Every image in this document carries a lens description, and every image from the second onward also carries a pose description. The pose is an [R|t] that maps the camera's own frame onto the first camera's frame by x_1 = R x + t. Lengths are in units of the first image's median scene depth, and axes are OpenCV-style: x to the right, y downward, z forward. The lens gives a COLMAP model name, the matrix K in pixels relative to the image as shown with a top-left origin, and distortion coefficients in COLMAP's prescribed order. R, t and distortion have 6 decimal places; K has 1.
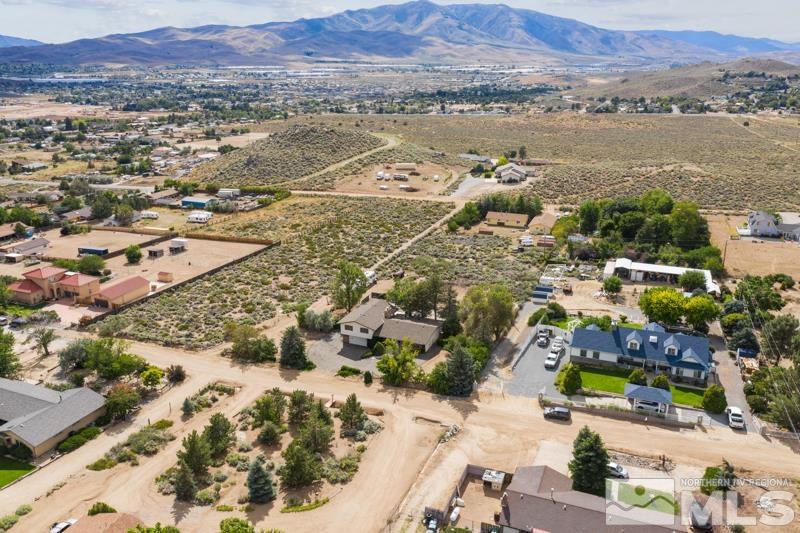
lens RADIAL K [[639.0, 0, 400.0], [0, 639.0, 266.5], [0, 0, 1]] dist [-0.005878, -0.003067]
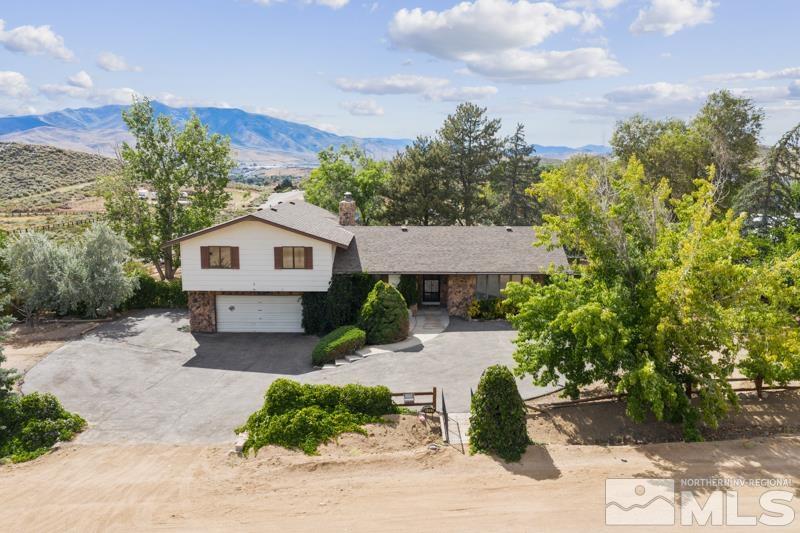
lens RADIAL K [[639.0, 0, 400.0], [0, 639.0, 266.5], [0, 0, 1]] dist [-0.005878, -0.003067]
pose [[0.922674, -0.059741, 0.380924, -0.041696], [0.118845, 0.983889, -0.133561, 0.053099], [-0.366807, 0.168504, 0.914909, 0.293729]]
